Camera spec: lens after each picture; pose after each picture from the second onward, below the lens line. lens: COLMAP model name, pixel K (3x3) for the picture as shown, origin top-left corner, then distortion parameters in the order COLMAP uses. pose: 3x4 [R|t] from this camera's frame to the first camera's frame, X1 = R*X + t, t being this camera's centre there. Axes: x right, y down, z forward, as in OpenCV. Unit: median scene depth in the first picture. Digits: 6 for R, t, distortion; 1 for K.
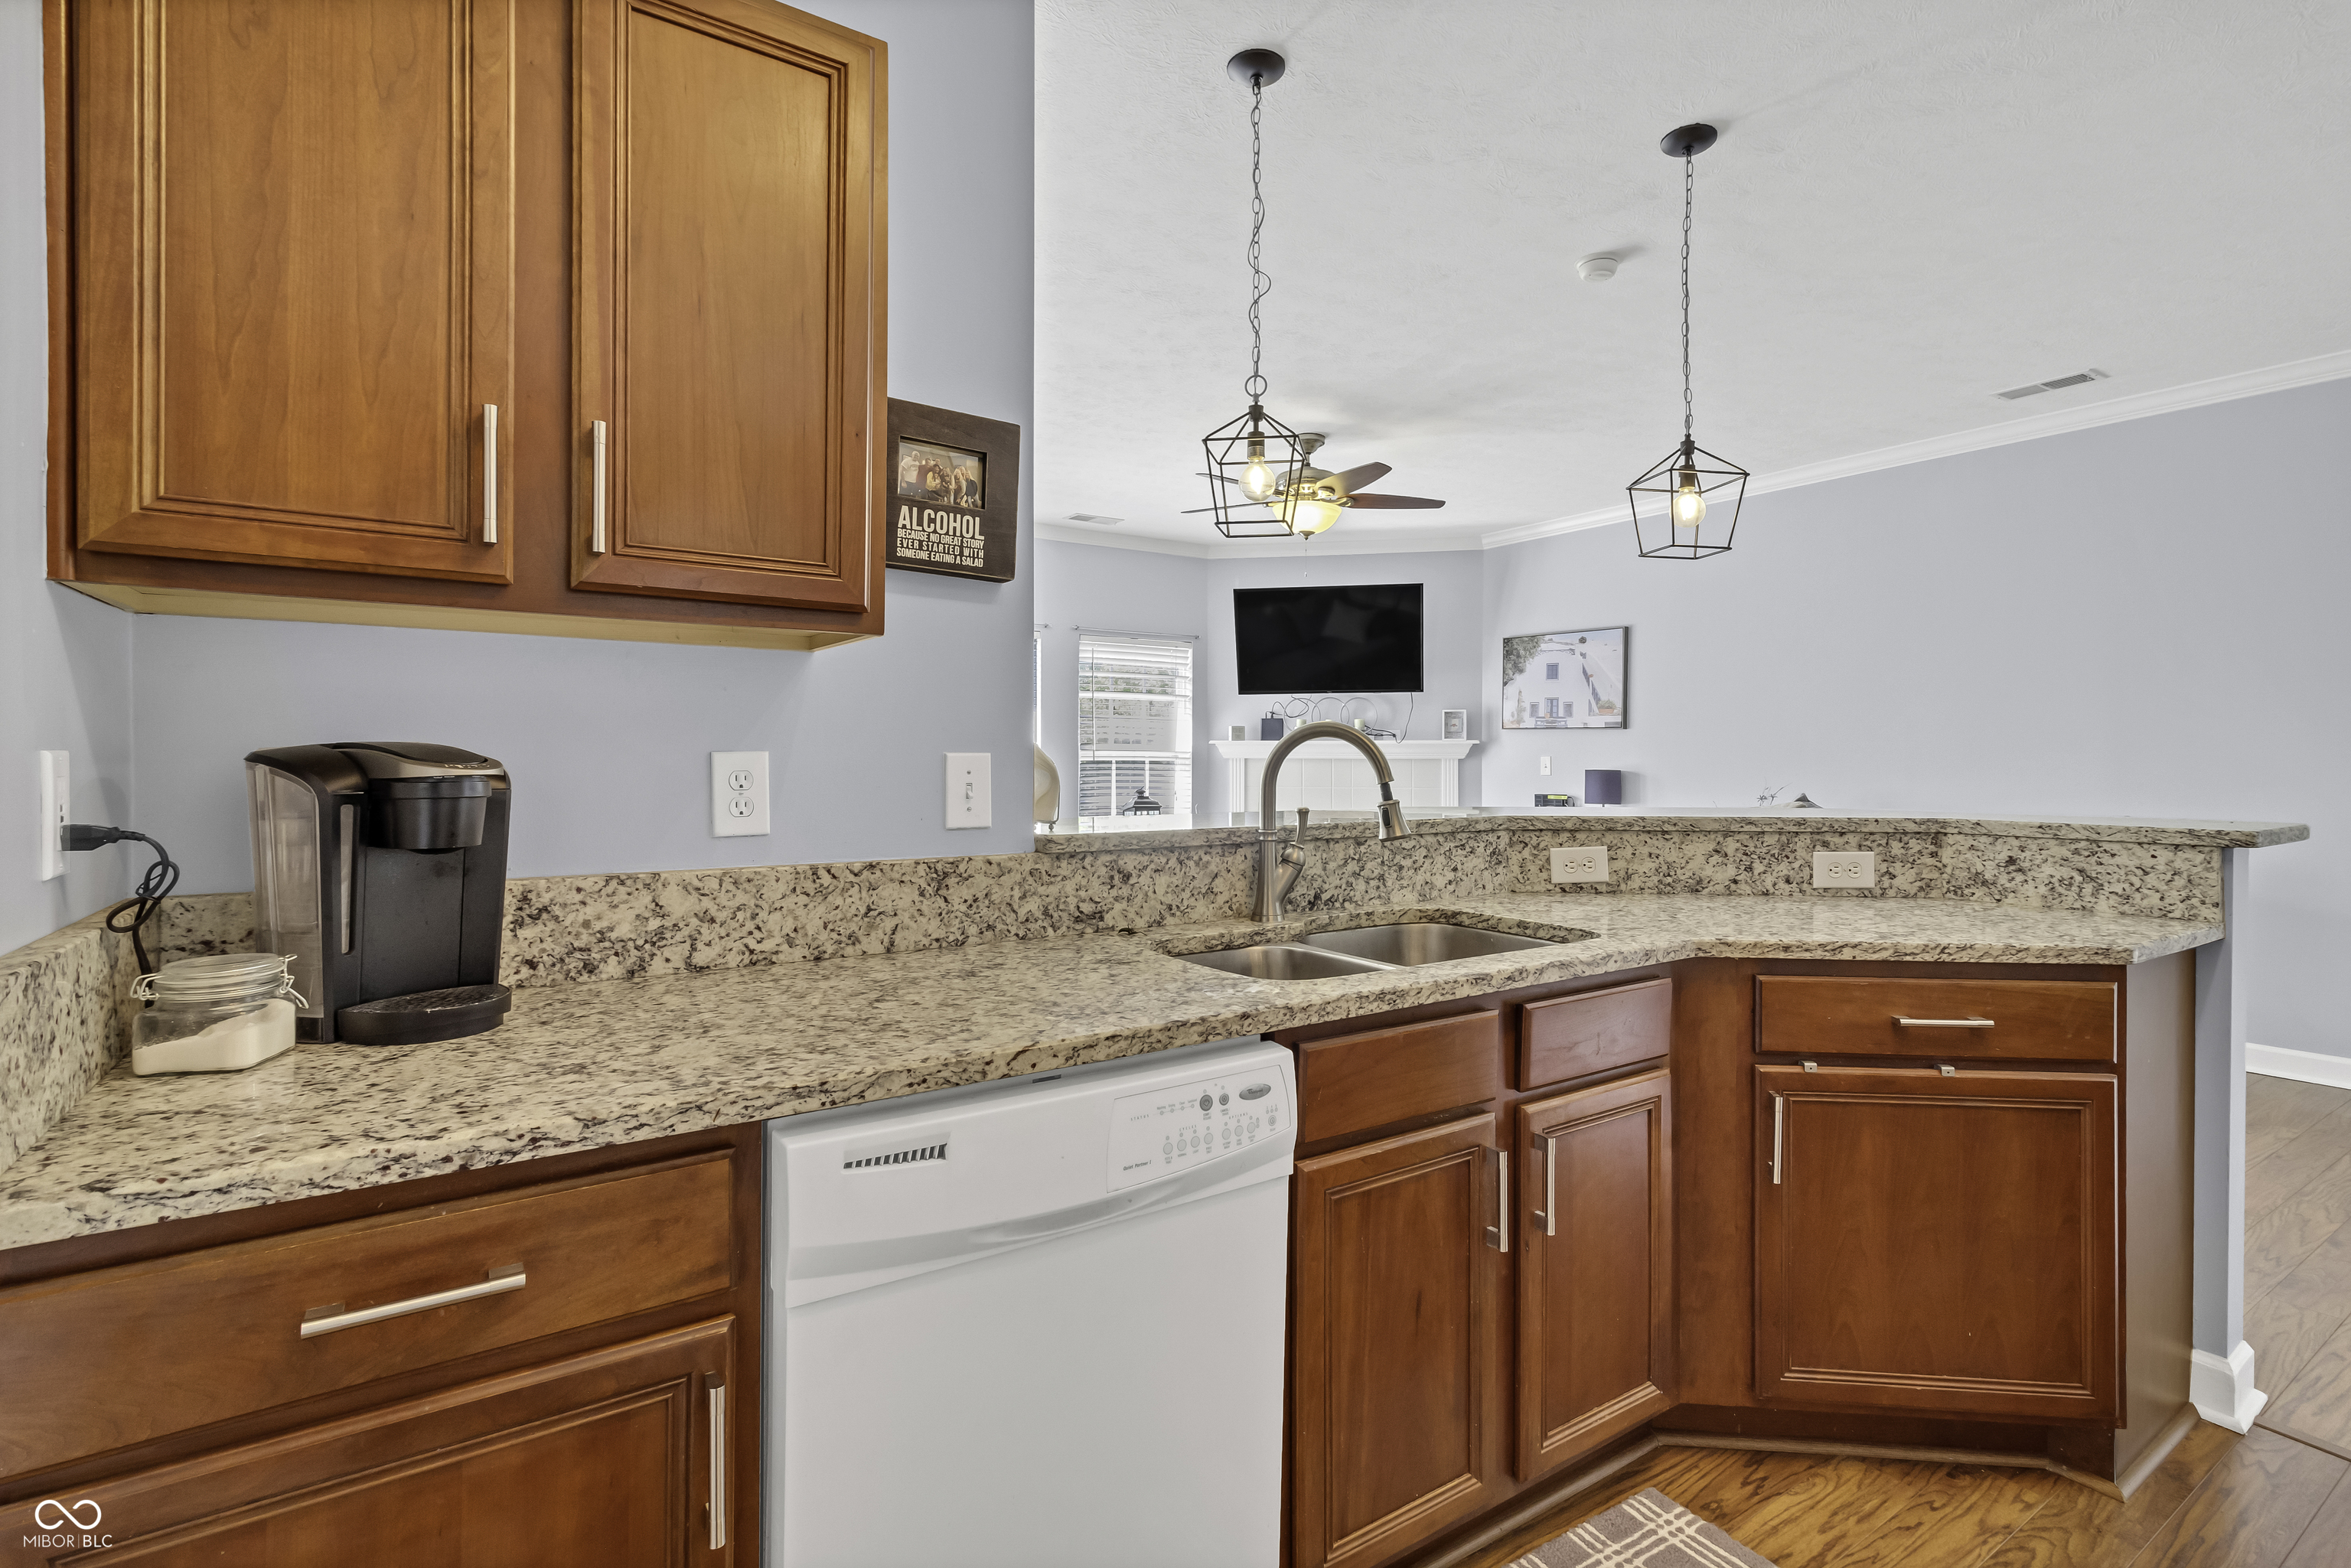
lens RADIAL K [[1111.2, 0, 1200.2], [0, 1111.2, 753.2], [0, 0, 1]] dist [0.001574, 0.002122]
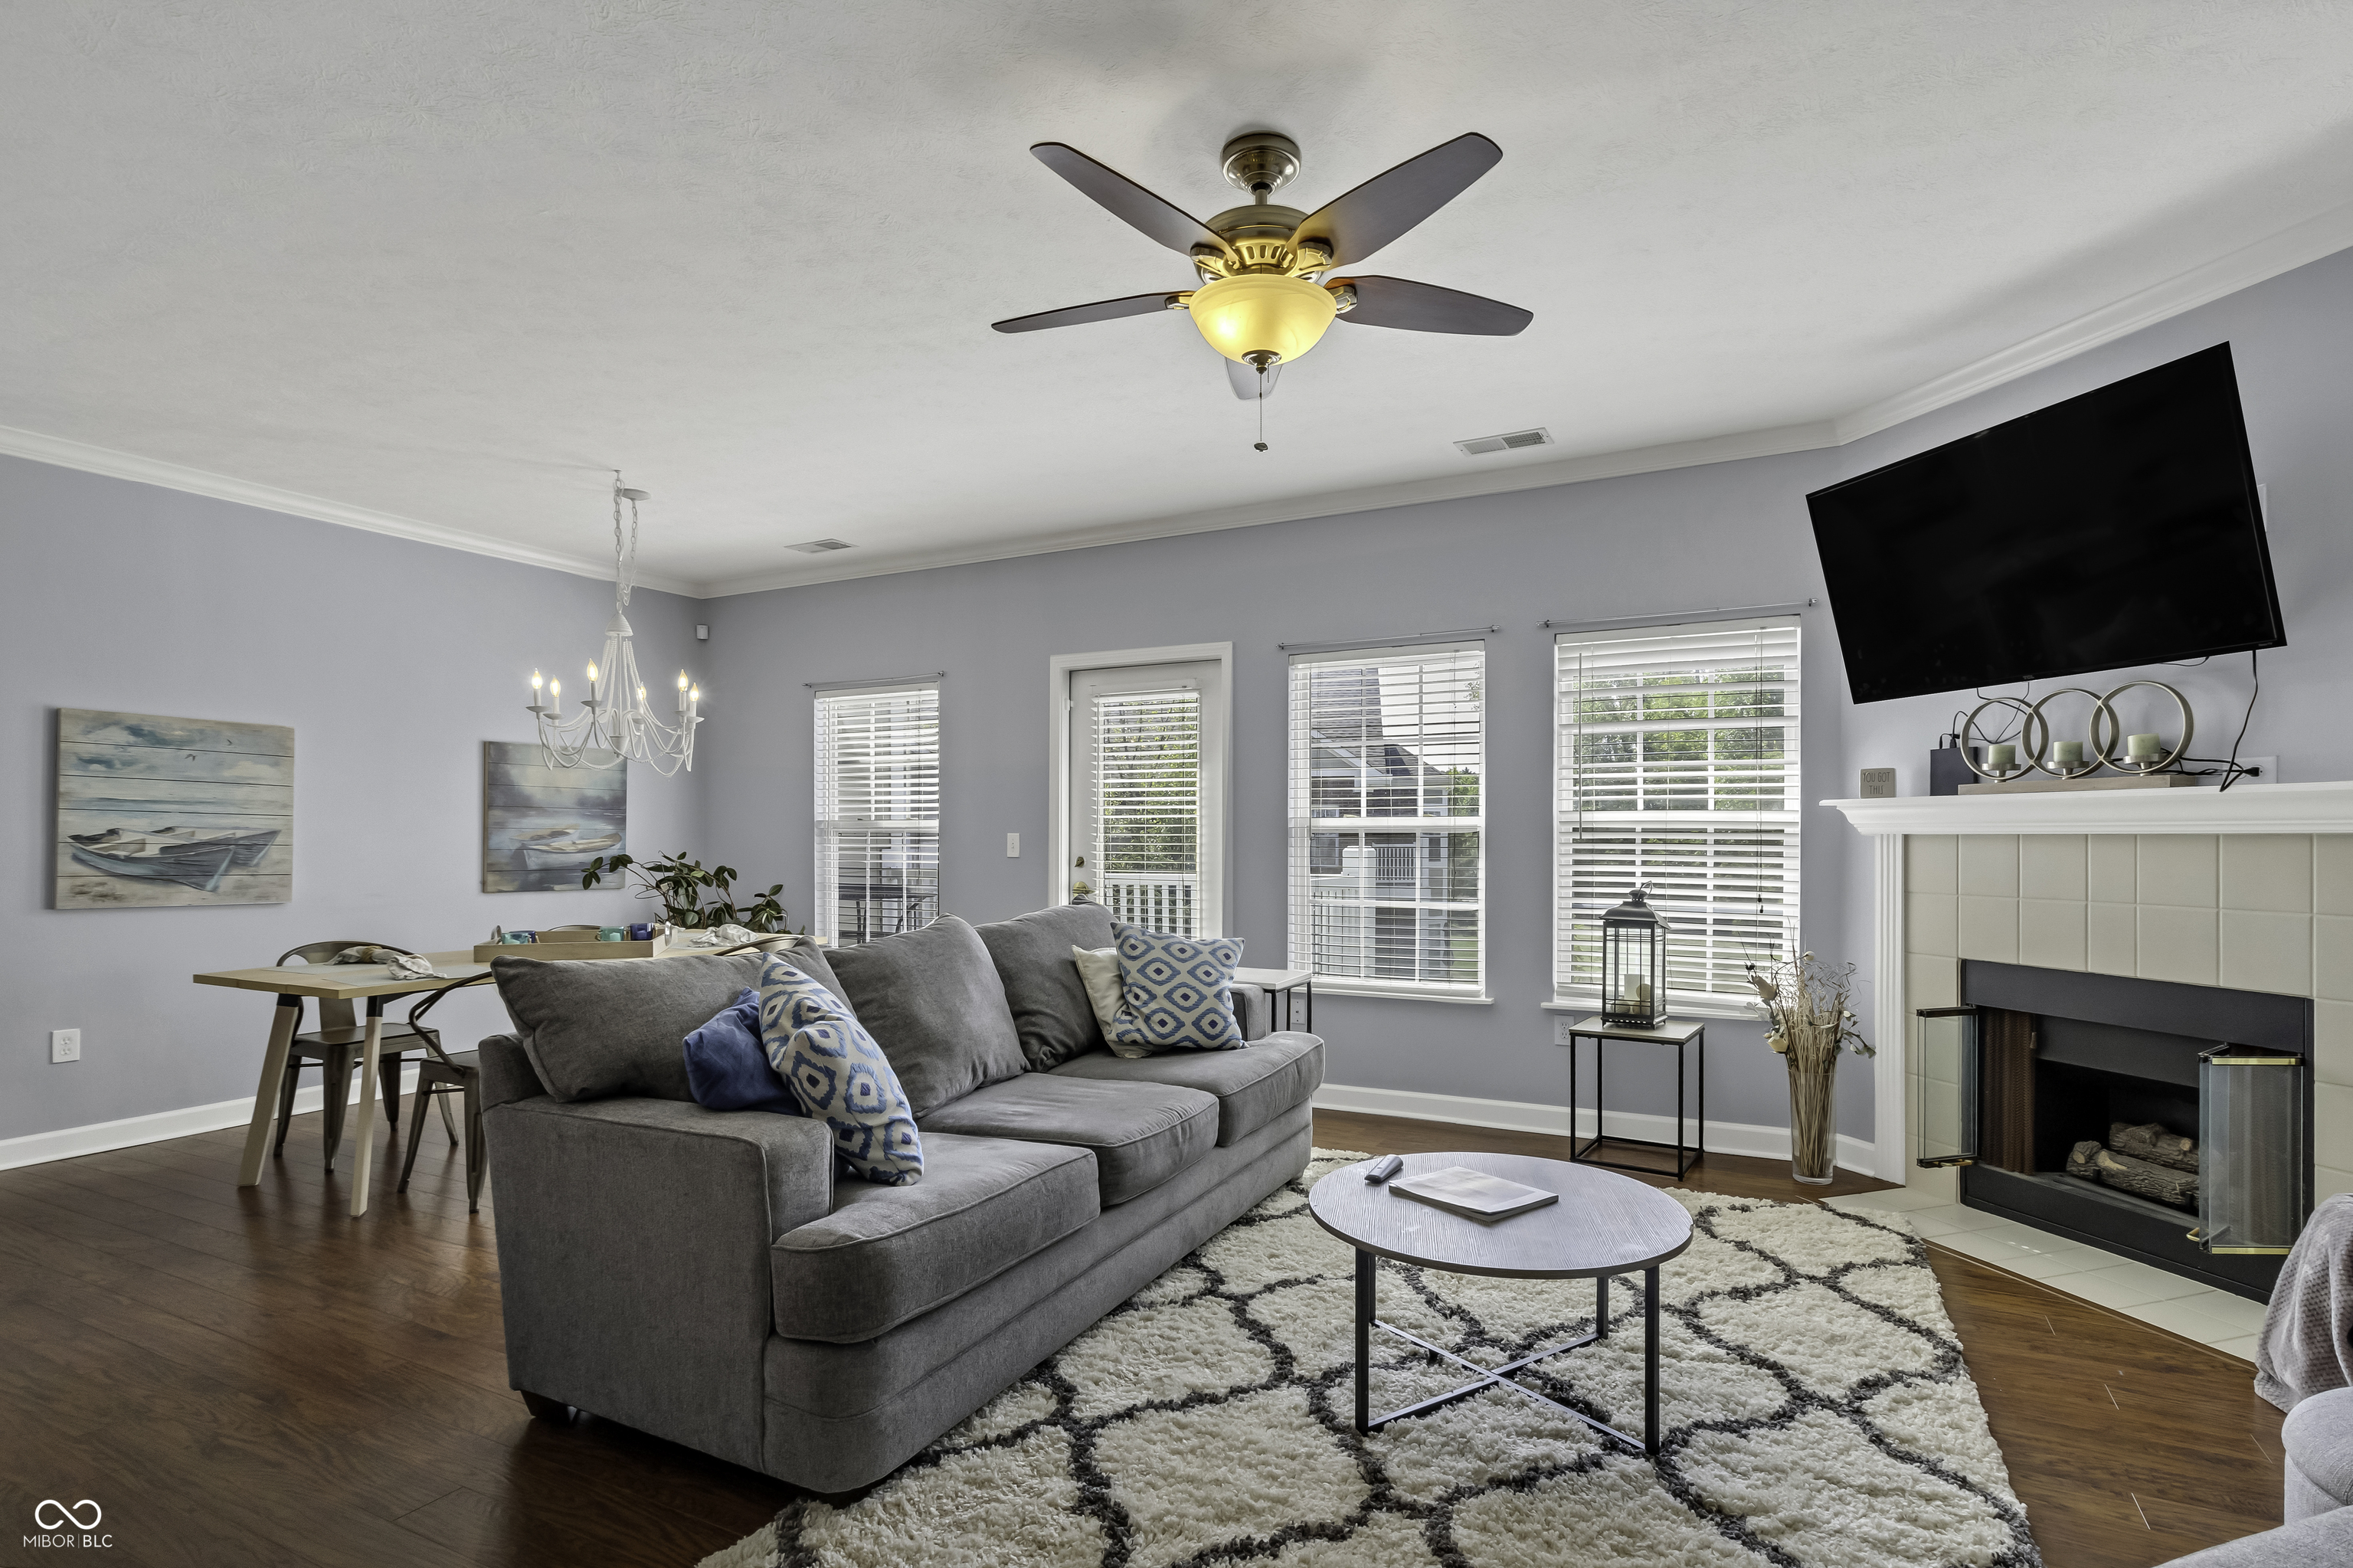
lens RADIAL K [[1148.0, 0, 1262.7], [0, 1148.0, 823.8], [0, 0, 1]] dist [0.010086, -0.000712]
pose [[0.480905, -0.011250, -0.876701, 0.917291], [0.006903, 0.999935, -0.009045, 0.007850], [0.876746, -0.001702, 0.480951, 1.348256]]
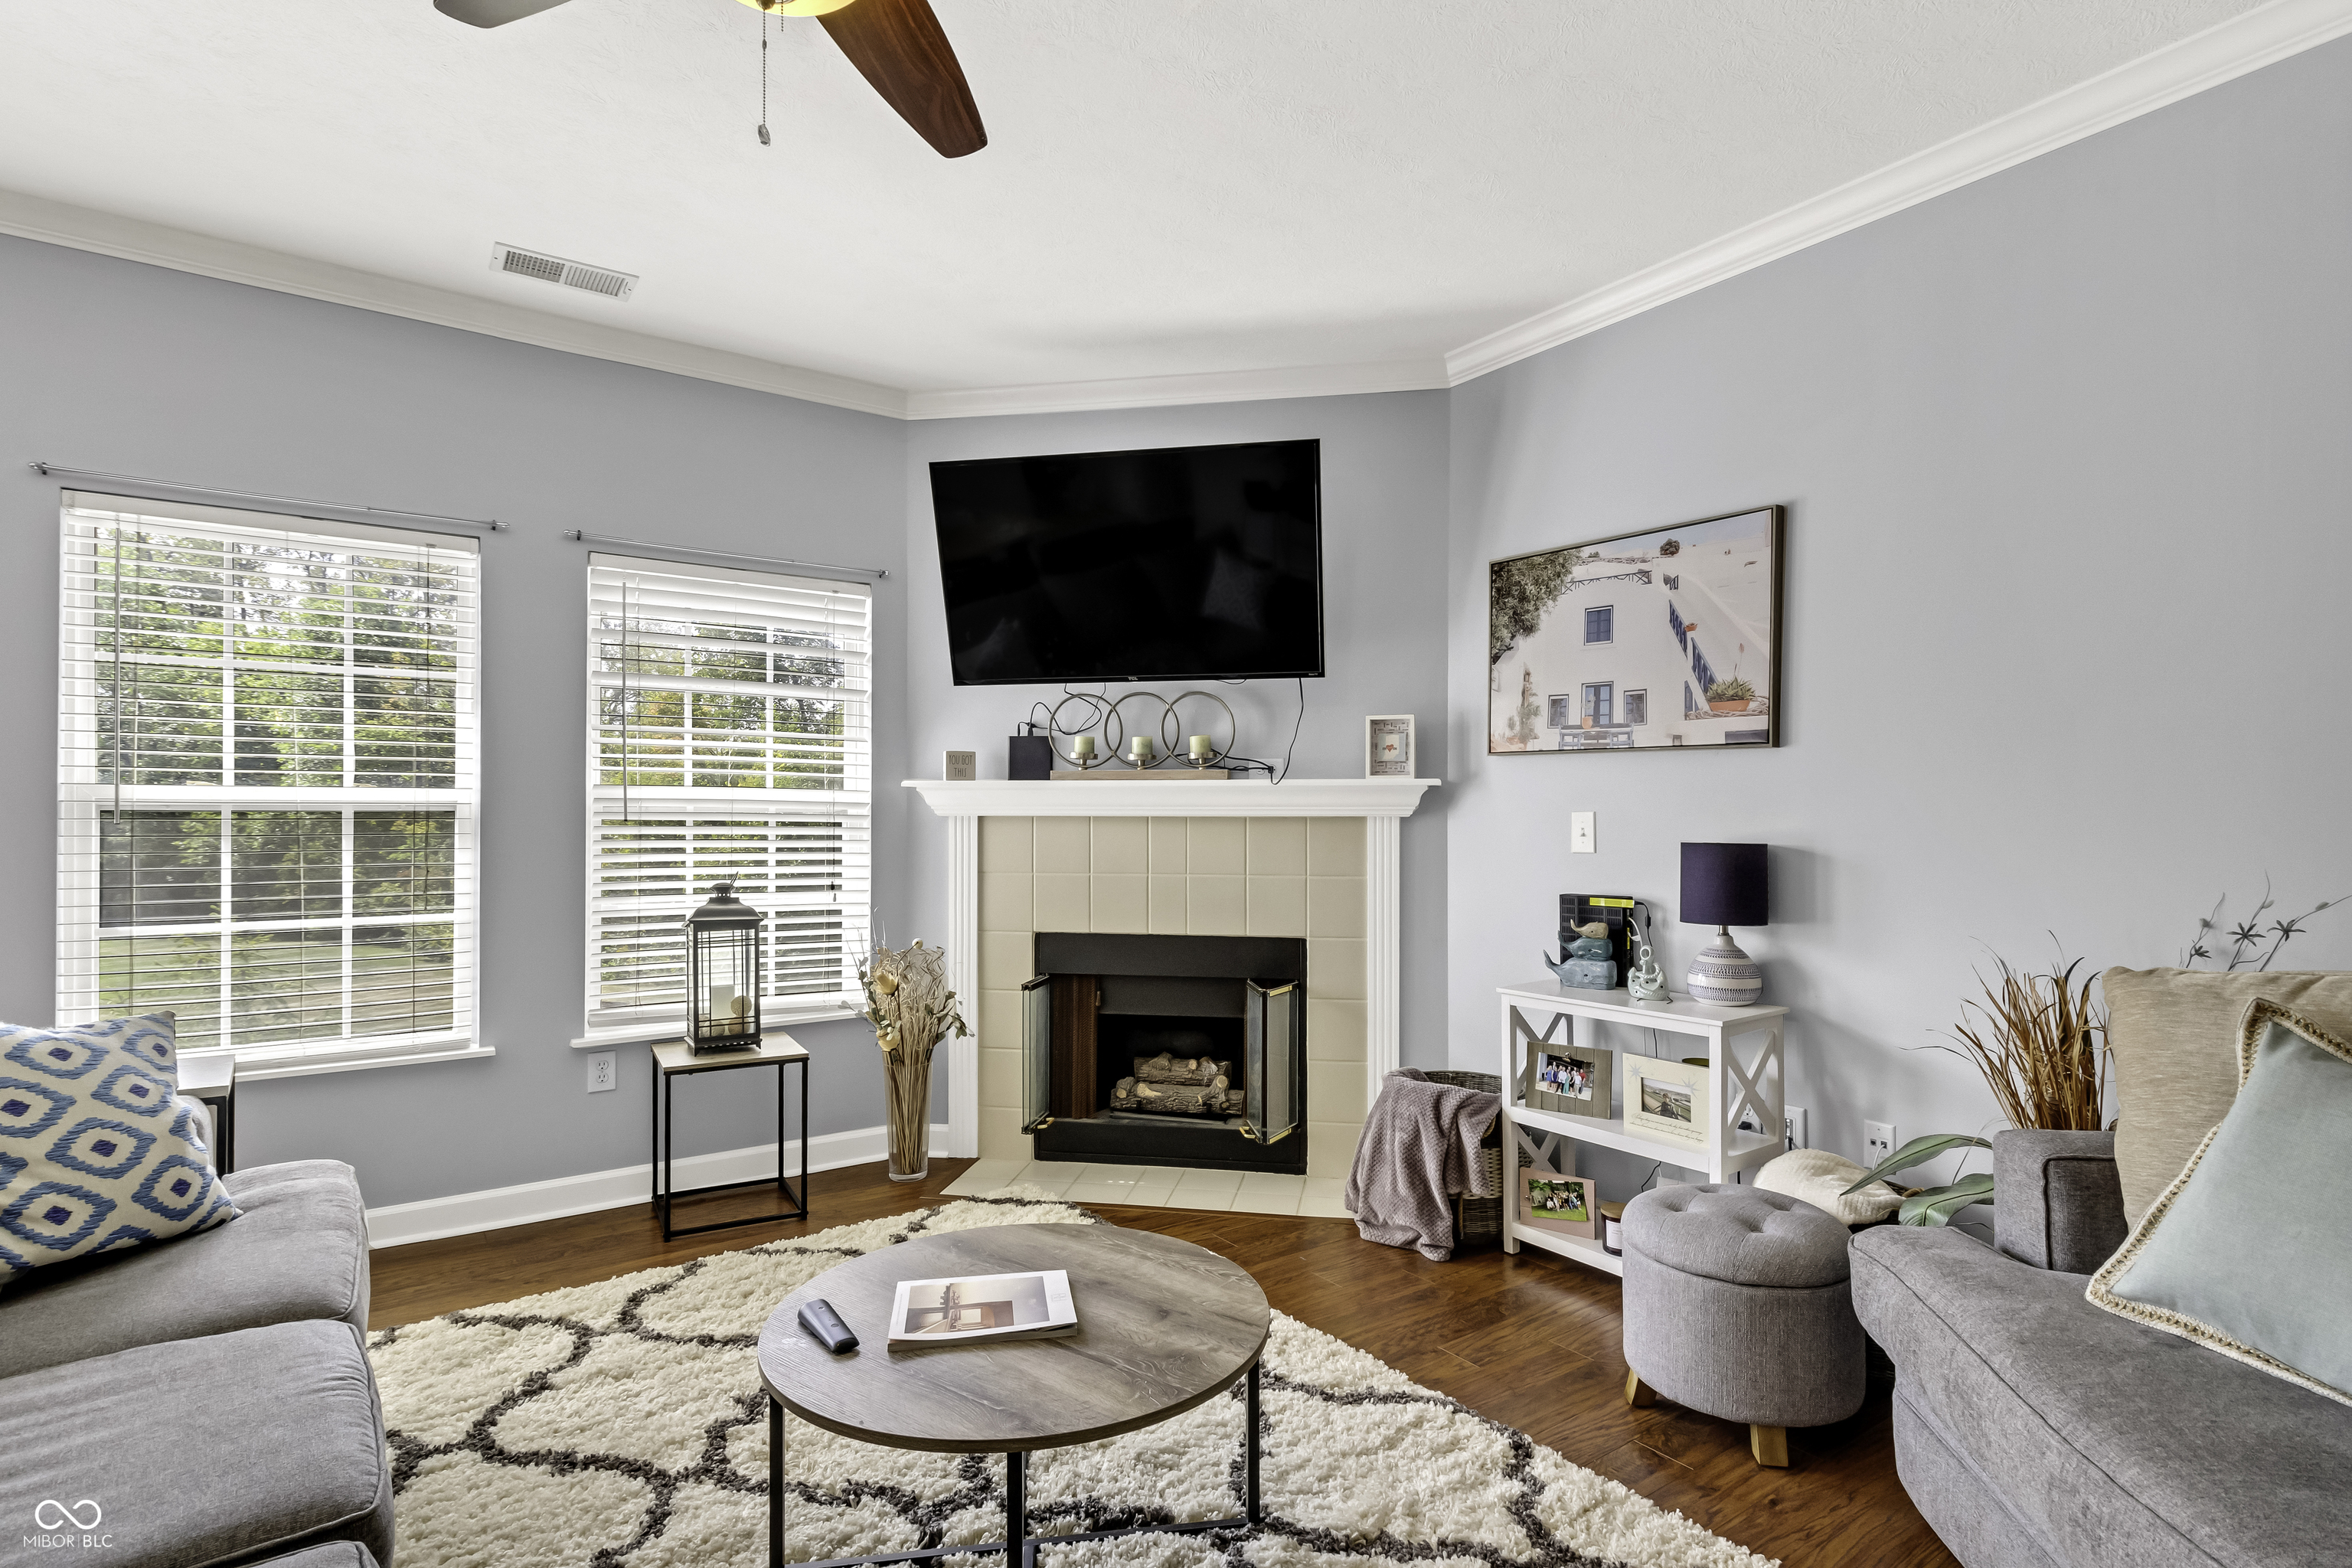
lens RADIAL K [[1147.5, 0, 1183.7], [0, 1147.5, 805.1], [0, 0, 1]] dist [0.010086, -0.000712]
pose [[0.999854, 0.000089, -0.017058, 0.374175], [-0.000167, 0.999989, -0.004599, 0.005696], [0.017057, 0.004601, 0.999844, 1.273655]]
